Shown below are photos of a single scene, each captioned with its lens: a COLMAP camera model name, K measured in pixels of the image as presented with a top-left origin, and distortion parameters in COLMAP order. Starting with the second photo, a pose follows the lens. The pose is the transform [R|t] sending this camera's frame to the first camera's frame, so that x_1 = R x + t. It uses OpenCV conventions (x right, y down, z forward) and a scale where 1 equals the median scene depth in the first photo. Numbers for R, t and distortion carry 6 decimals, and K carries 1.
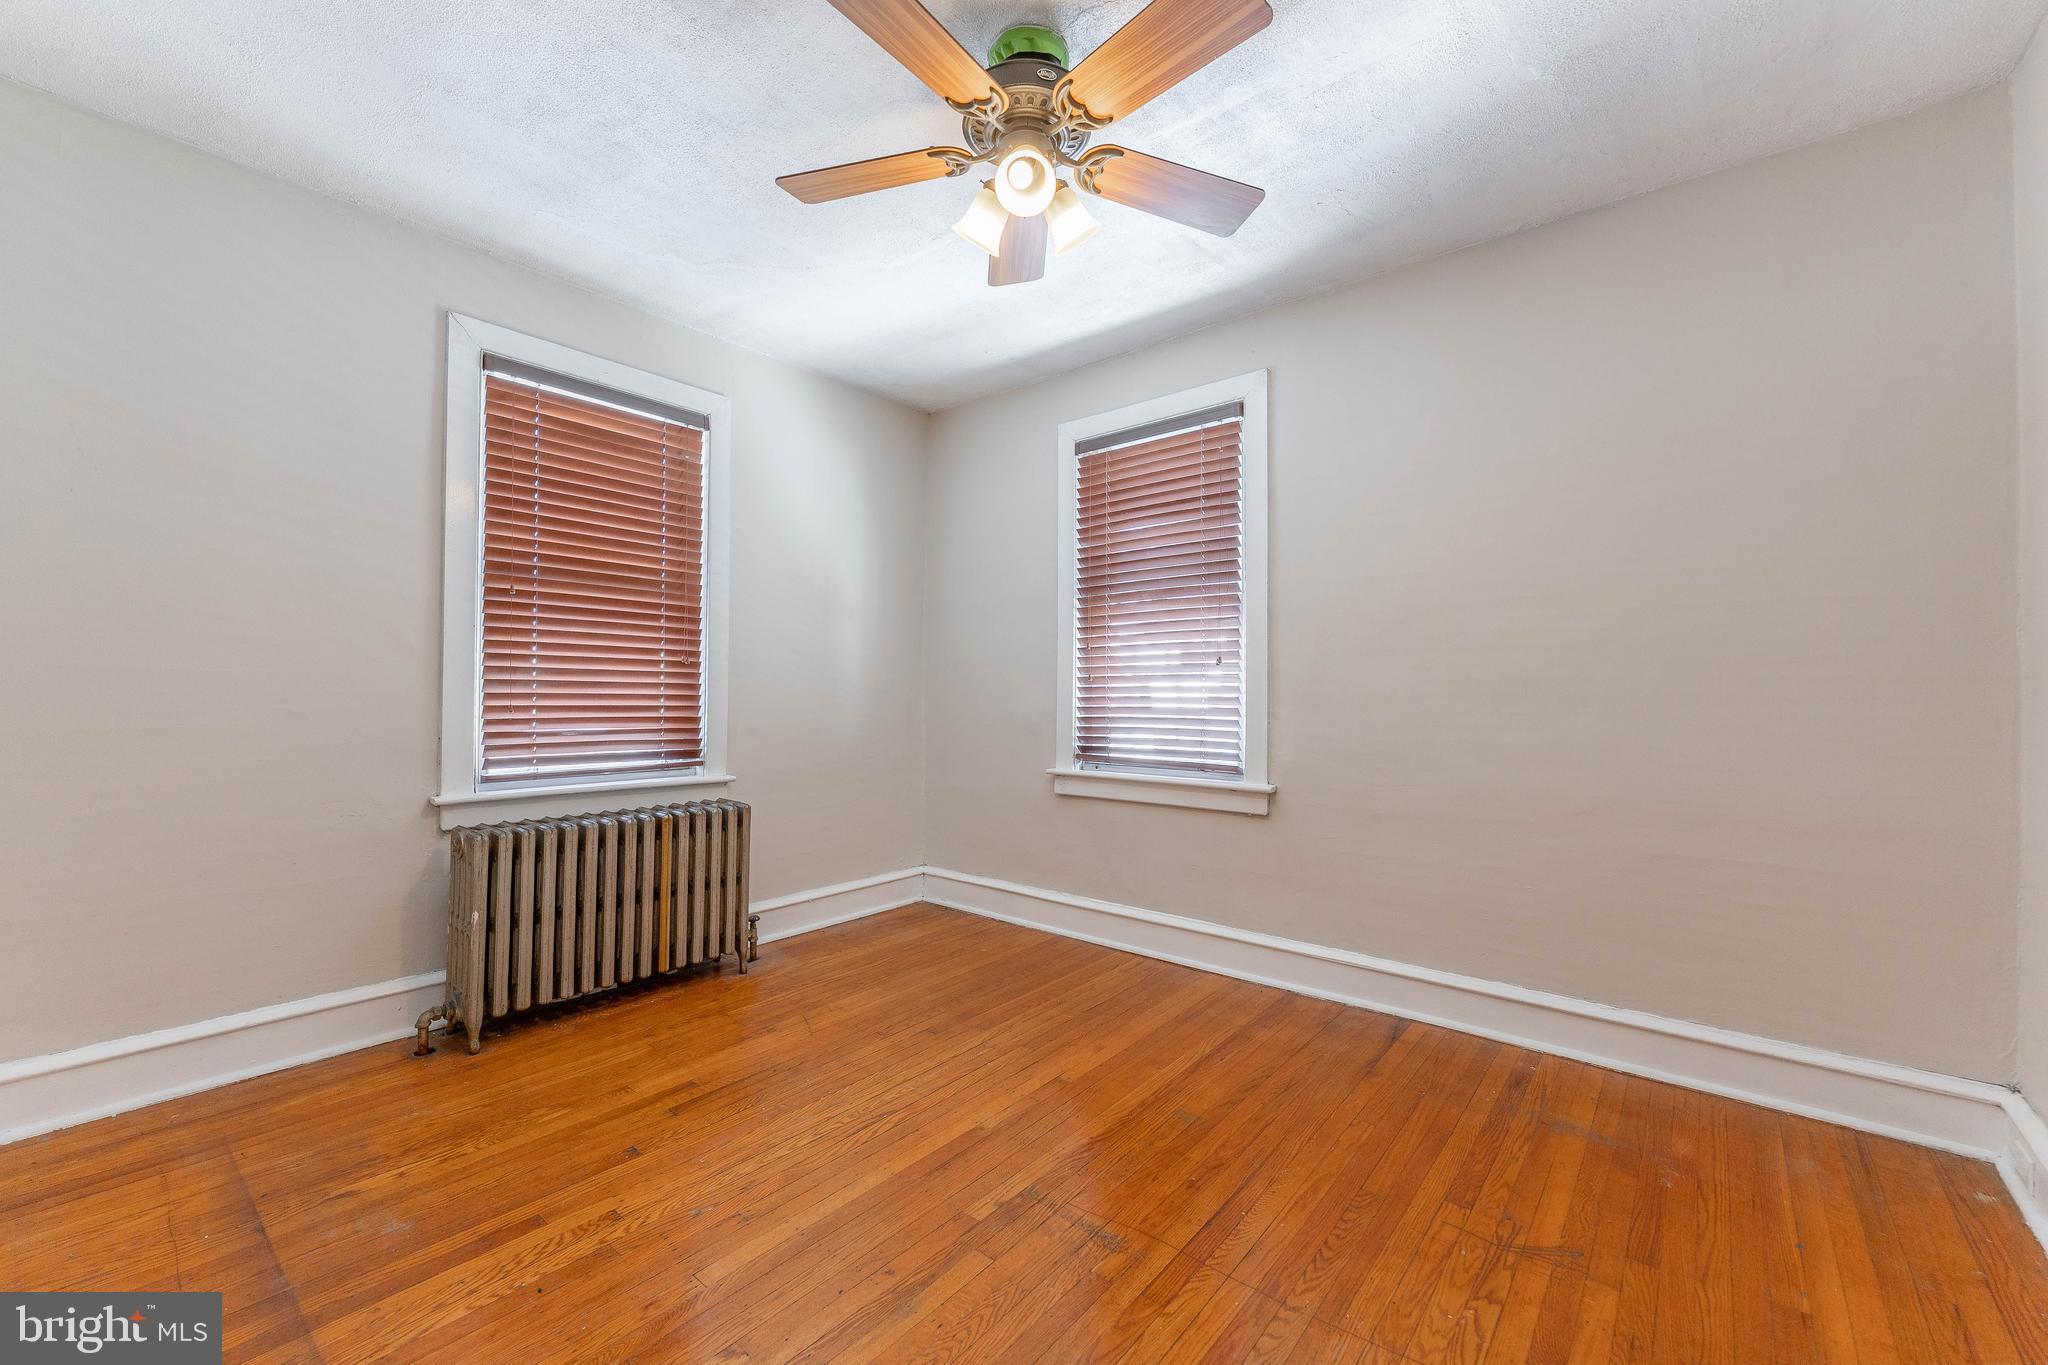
lens RADIAL K [[838.4, 0, 1017.8], [0, 838.4, 675.3], [0, 0, 1]] dist [-0.000466, -0.000384]
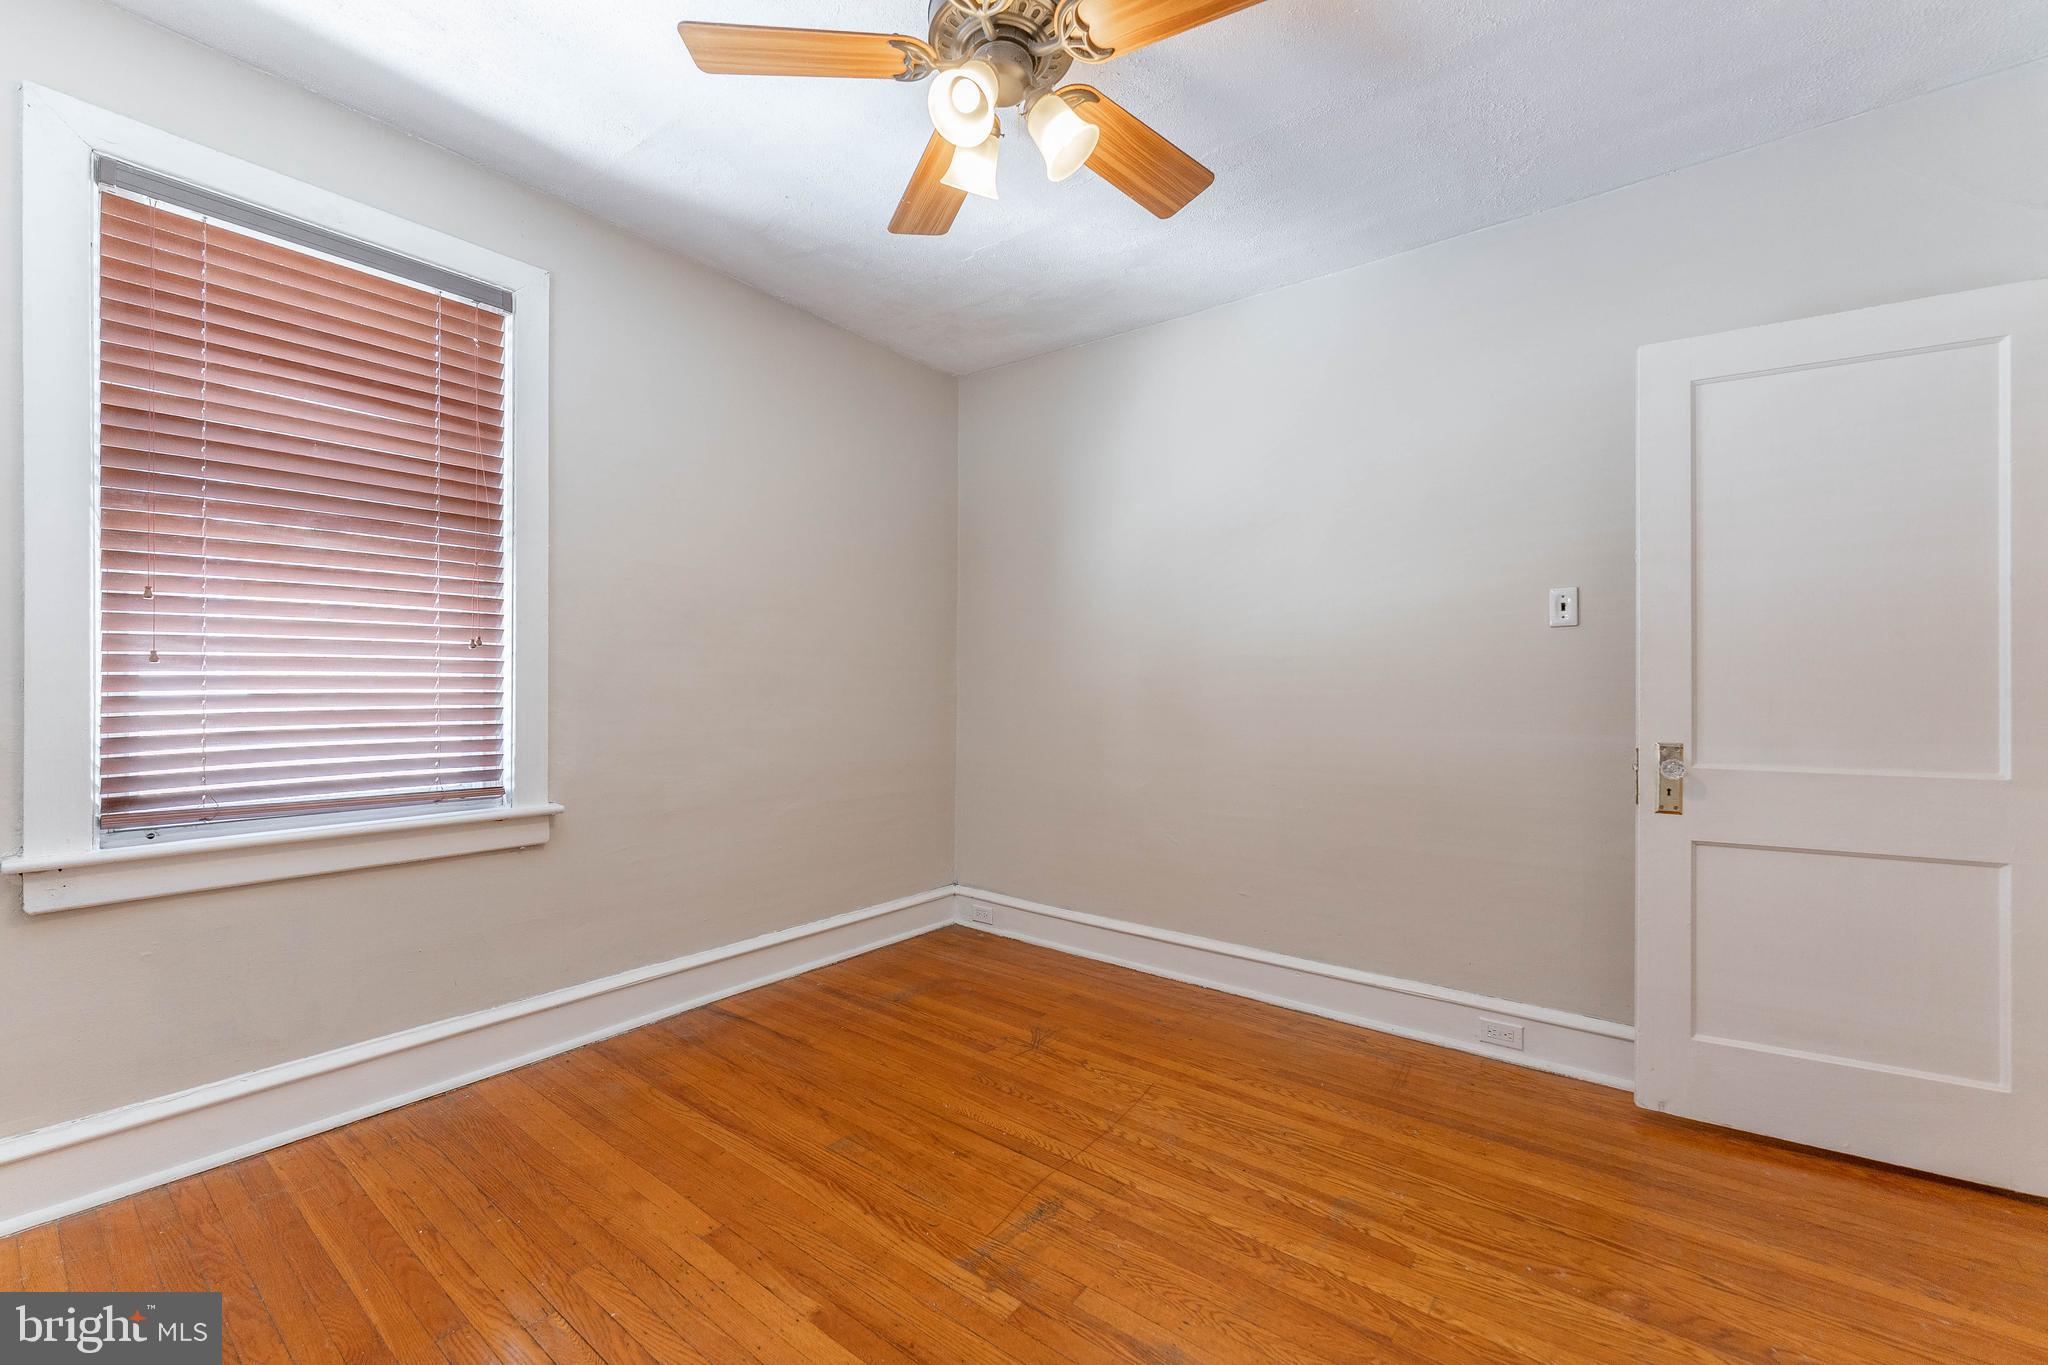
lens RADIAL K [[836.3, 0, 1024.0], [0, 836.3, 682.5], [0, 0, 1]] dist [0.000789, 0.000140]
pose [[-0.056423, 0.002001, 0.998405, -0.647075], [-0.021220, 0.999770, -0.003203, 0.012425], [-0.998181, -0.021367, -0.056367, 0.758740]]
